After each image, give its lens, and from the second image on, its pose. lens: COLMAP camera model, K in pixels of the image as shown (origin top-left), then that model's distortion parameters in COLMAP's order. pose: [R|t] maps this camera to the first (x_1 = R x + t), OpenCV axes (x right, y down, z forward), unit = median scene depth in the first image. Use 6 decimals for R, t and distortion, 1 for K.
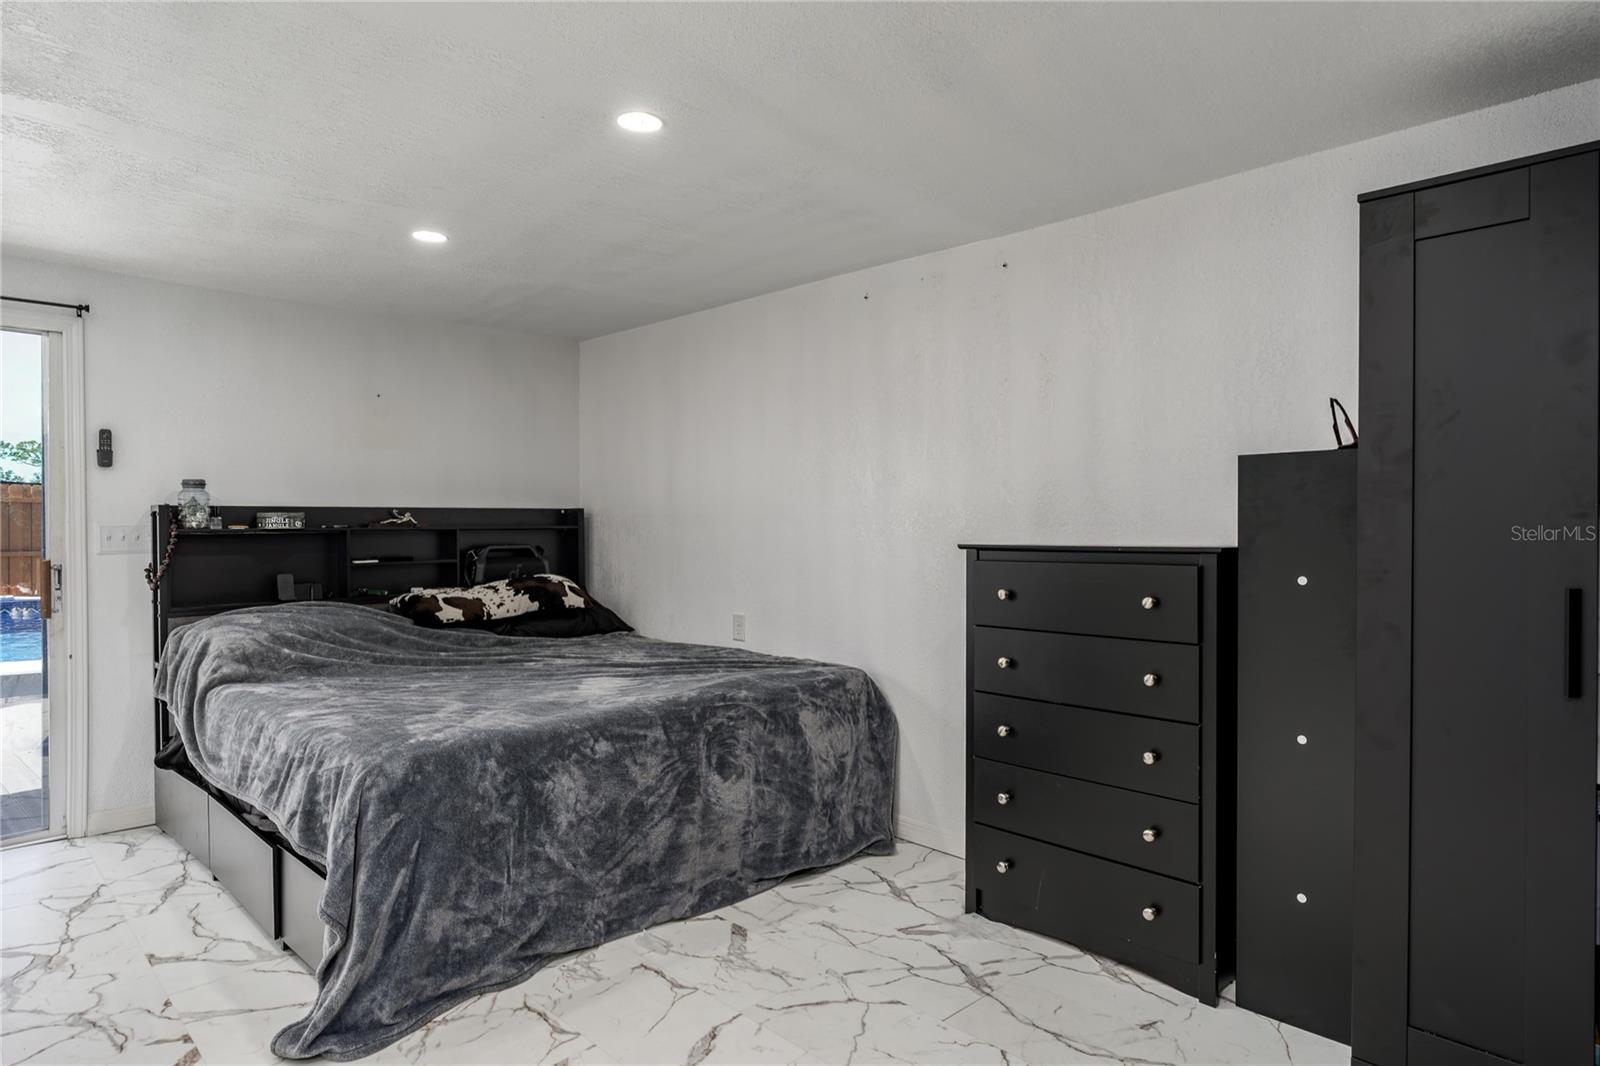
lens RADIAL K [[905.0, 0, 813.5], [0, 905.0, 536.8], [0, 0, 1]] dist [-0.003342, 0.000357]
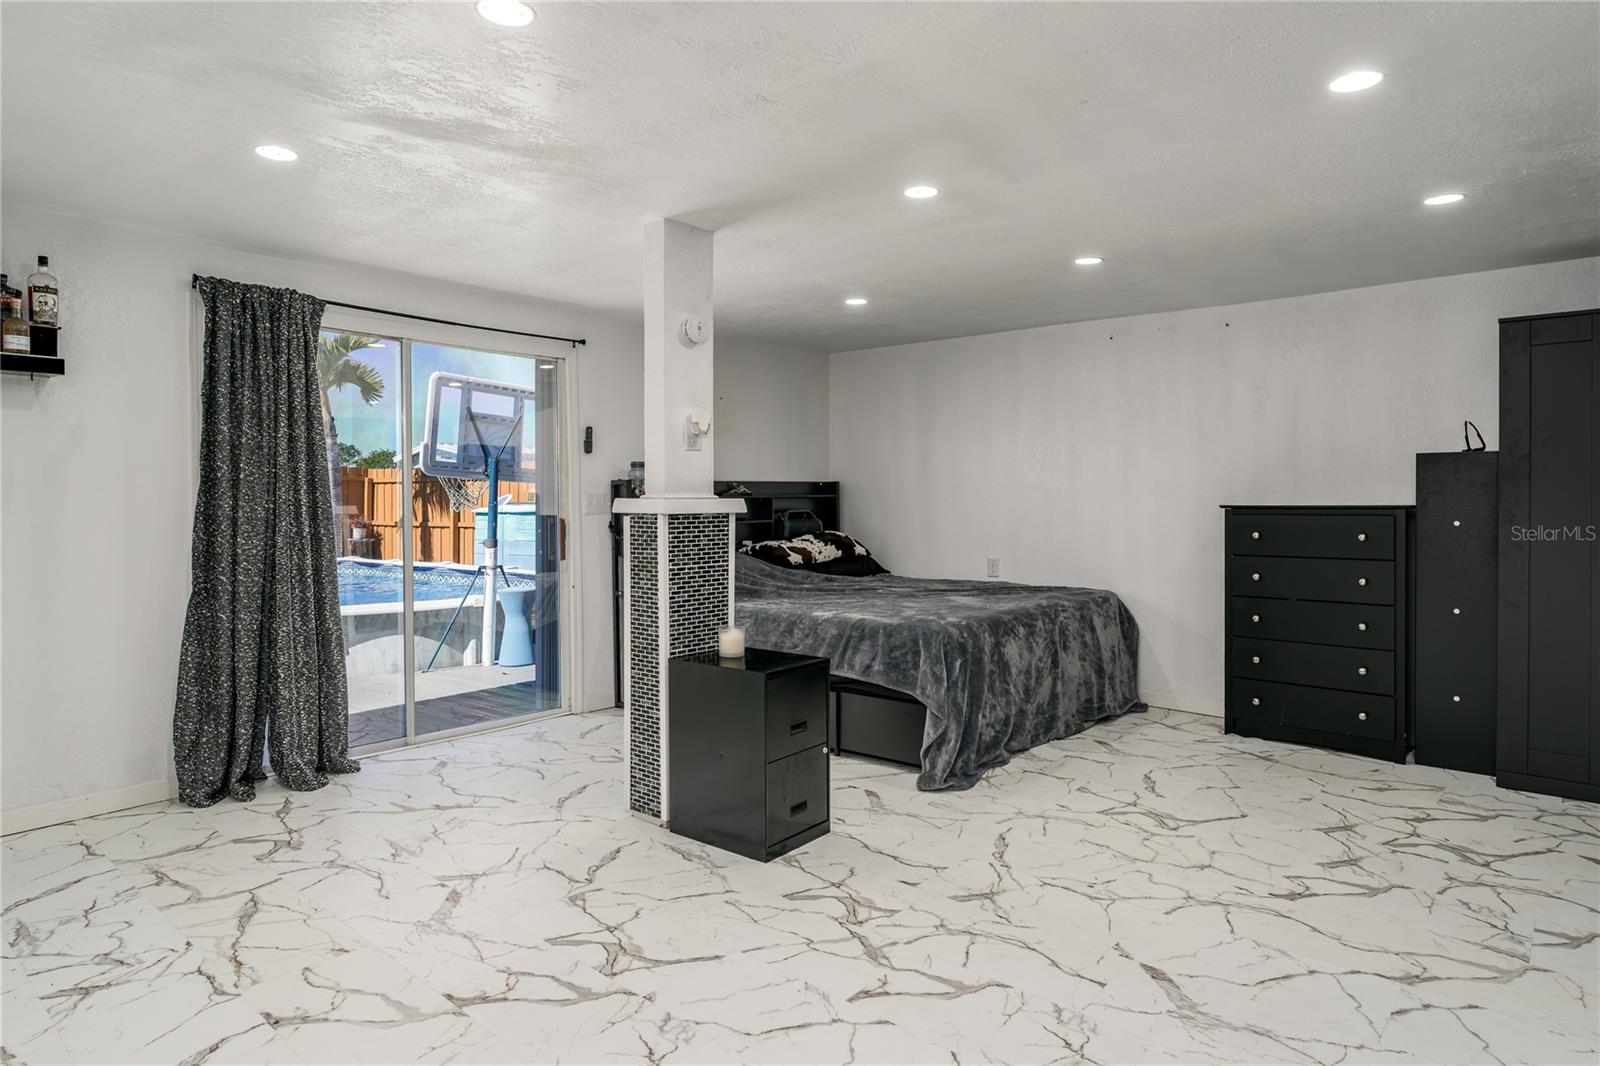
lens RADIAL K [[930.3, 0, 800.3], [0, 930.3, 510.8], [0, 0, 1]] dist [-0.001363, 0.001499]
pose [[0.997799, -0.002708, 0.066255, -0.629834], [0.002458, 0.999990, 0.003850, 0.009082], [-0.066265, -0.003679, 0.997795, -0.543196]]
